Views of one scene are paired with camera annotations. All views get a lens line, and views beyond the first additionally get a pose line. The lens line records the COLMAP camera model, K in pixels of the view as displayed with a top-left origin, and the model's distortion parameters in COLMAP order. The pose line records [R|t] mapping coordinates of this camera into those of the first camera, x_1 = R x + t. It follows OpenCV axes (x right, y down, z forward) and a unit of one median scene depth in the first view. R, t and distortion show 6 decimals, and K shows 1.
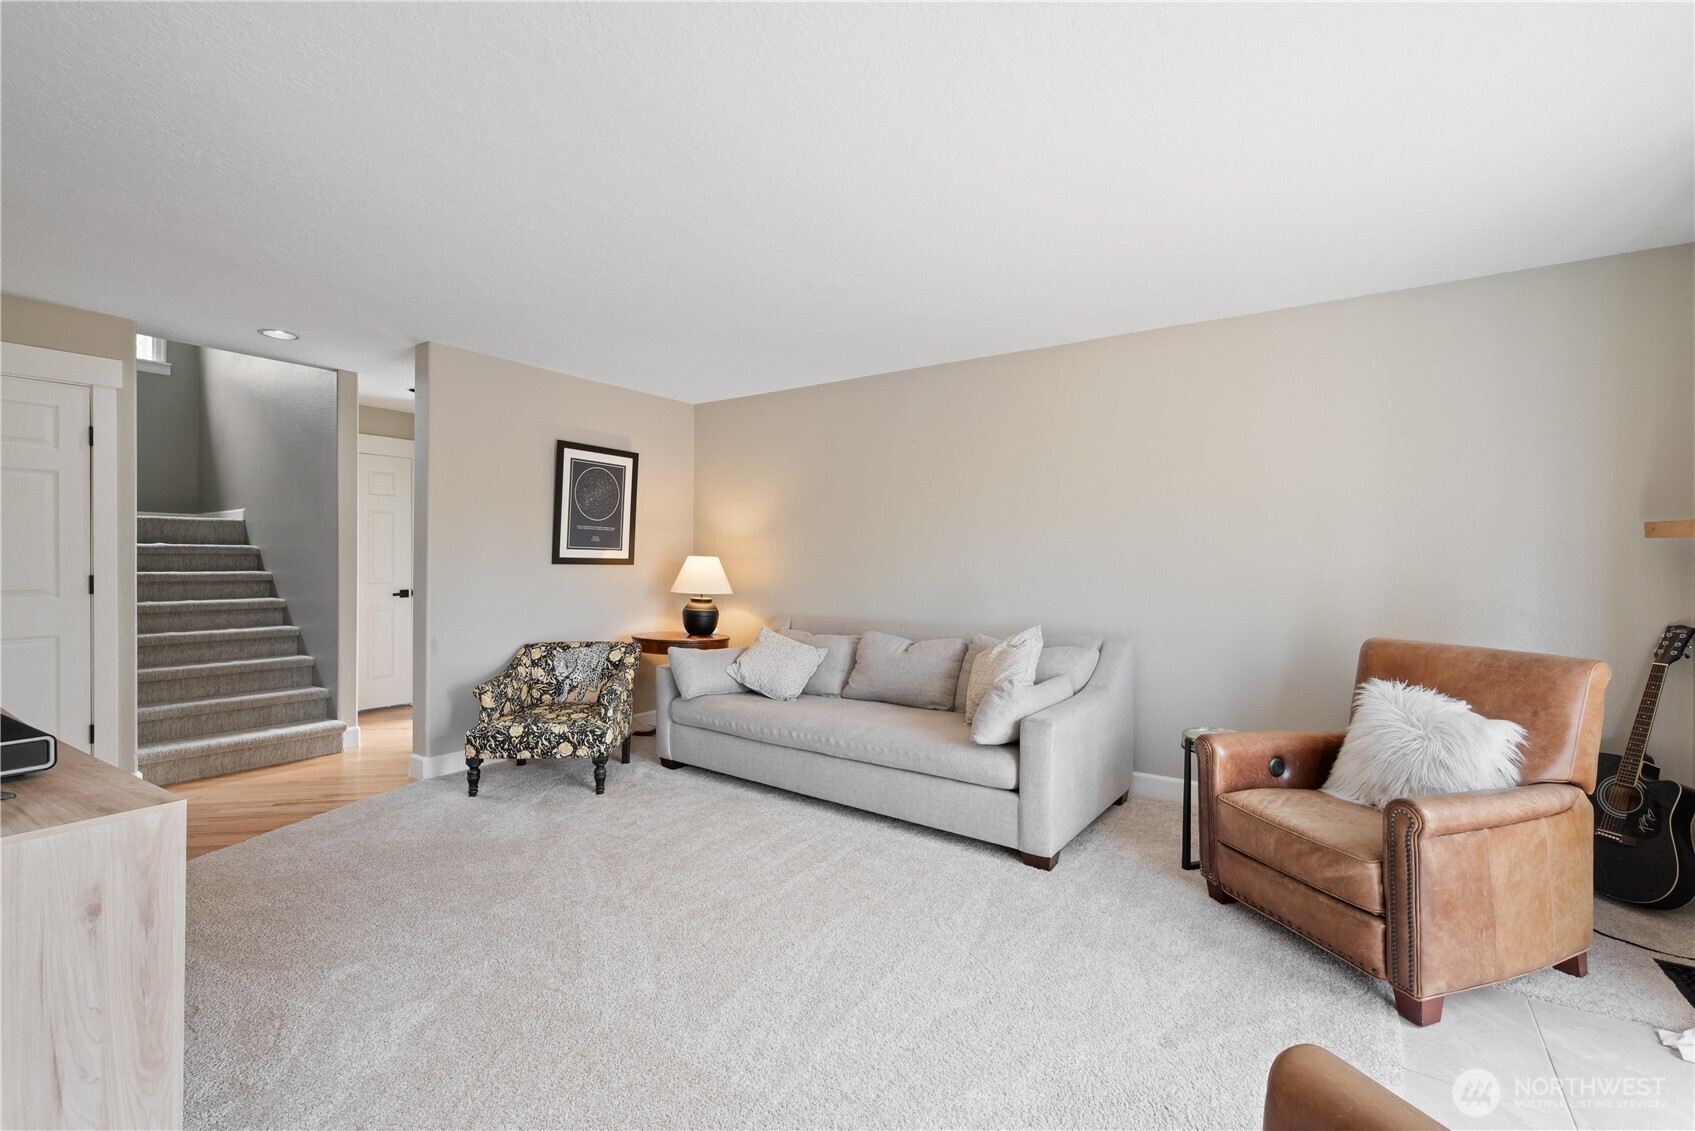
lens RADIAL K [[742.7, 0, 852.8], [0, 742.7, 560.9], [0, 0, 1]] dist [-0.002359, 0.000022]
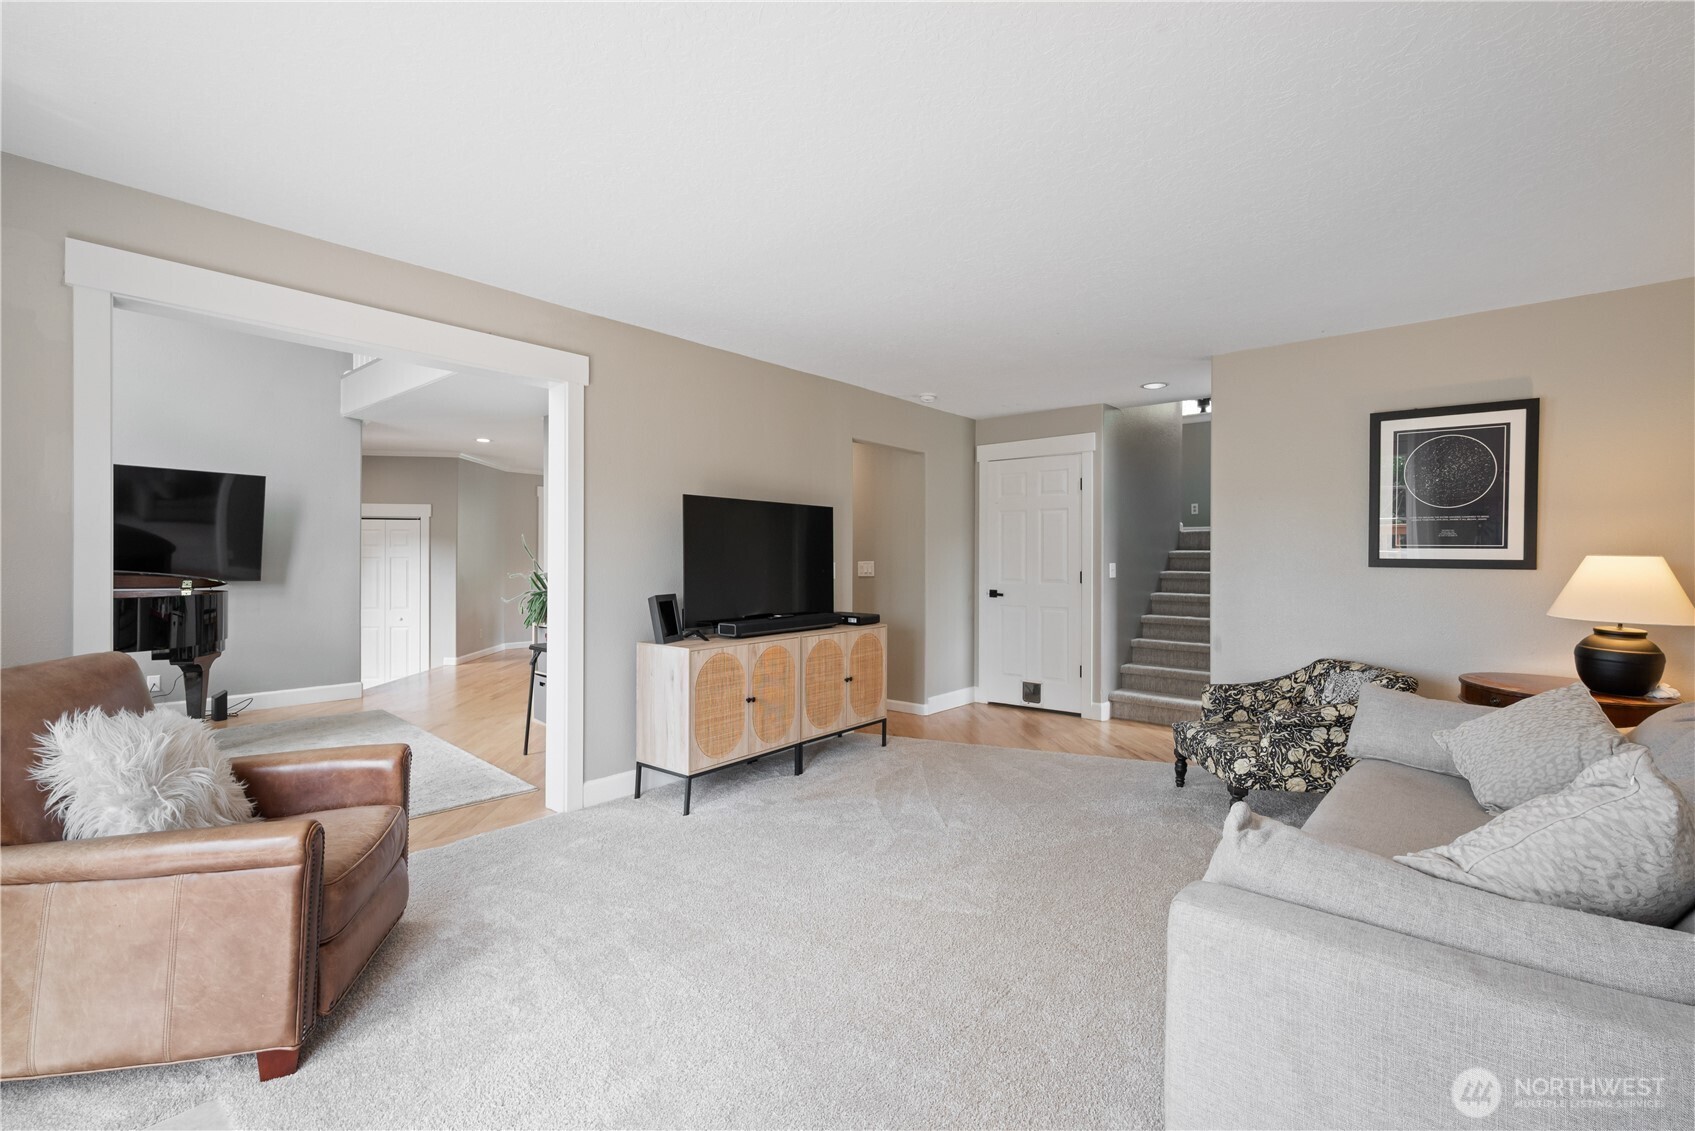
lens RADIAL K [[742.7, 0, 847.6], [0, 742.7, 564.7], [0, 0, 1]] dist [-0.002359, 0.000022]
pose [[-0.102565, 0.000875, -0.994726, 0.462008], [-0.008687, 0.999961, 0.001776, 0.005224], [0.994688, 0.008824, -0.102553, 0.511839]]
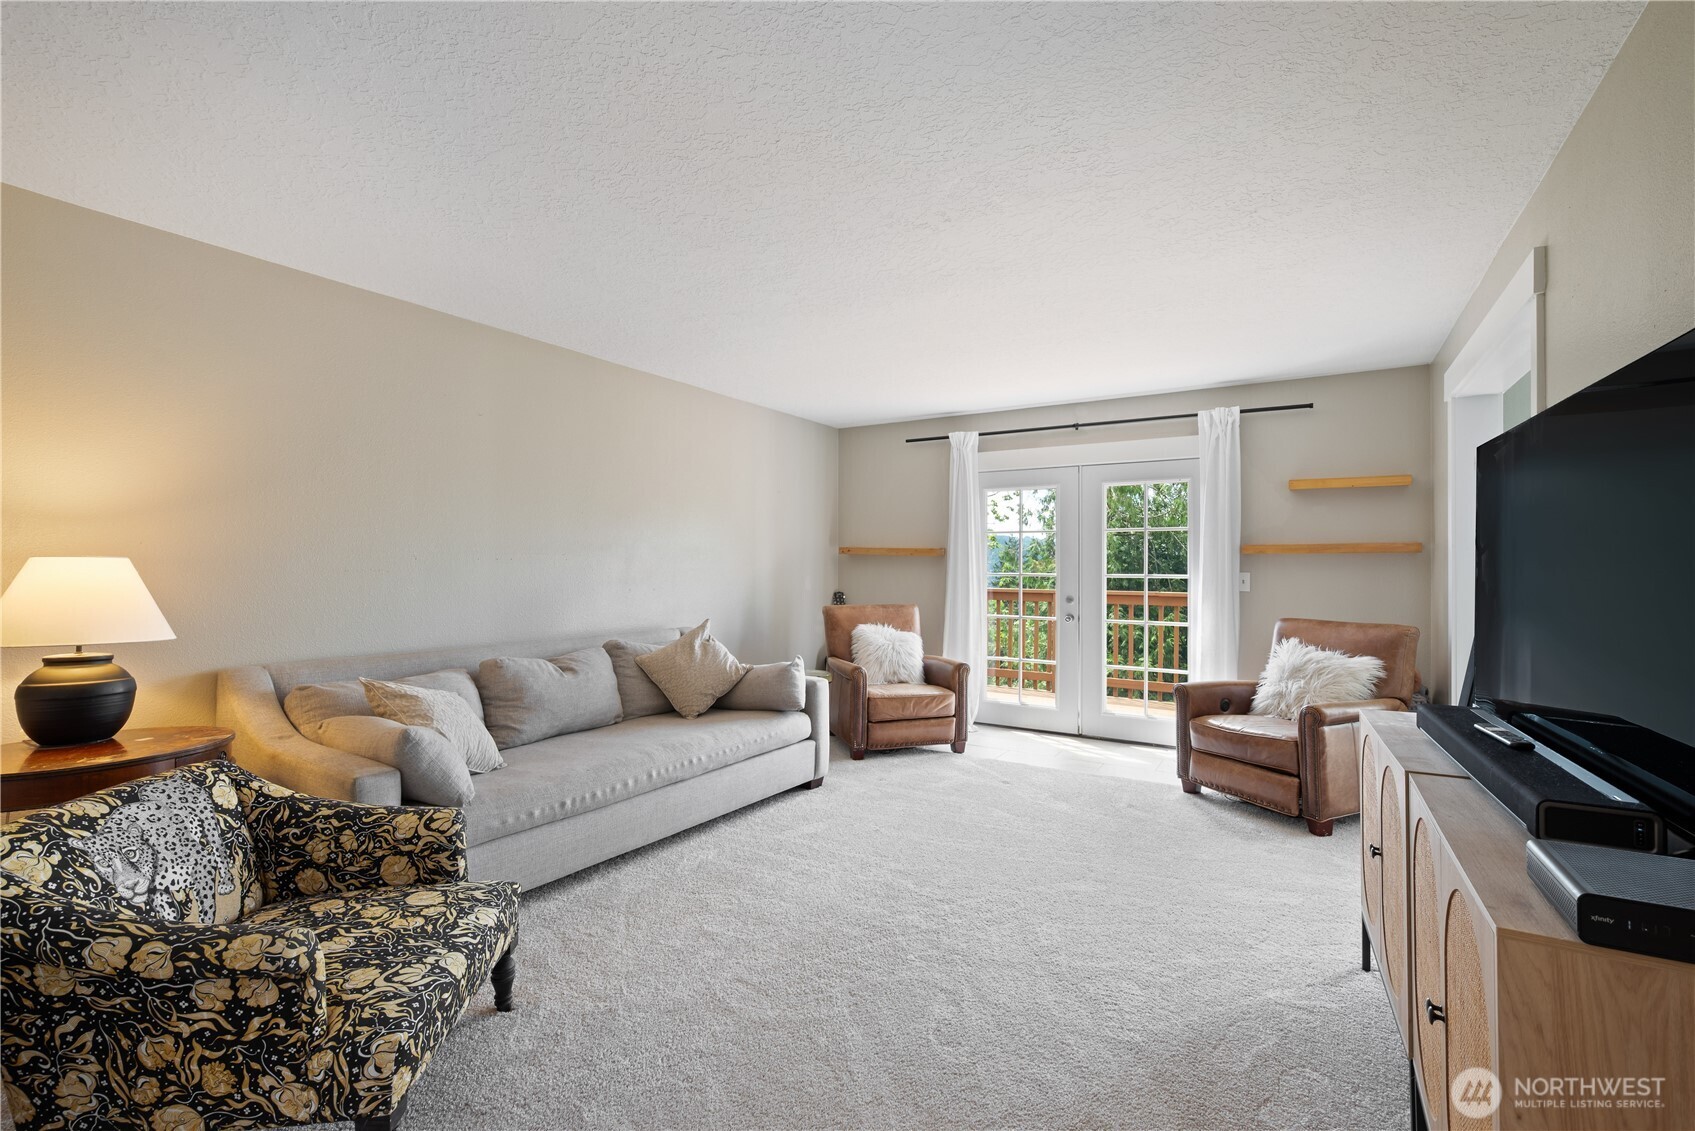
lens RADIAL K [[742.7, 0, 848.1], [0, 742.7, 561.4], [0, 0, 1]] dist [-0.002359, 0.000022]
pose [[-0.051944, 0.002590, 0.998647, -0.712126], [-0.002250, 0.999994, -0.002711, -0.003149], [-0.998647, -0.002388, -0.051938, 0.634823]]
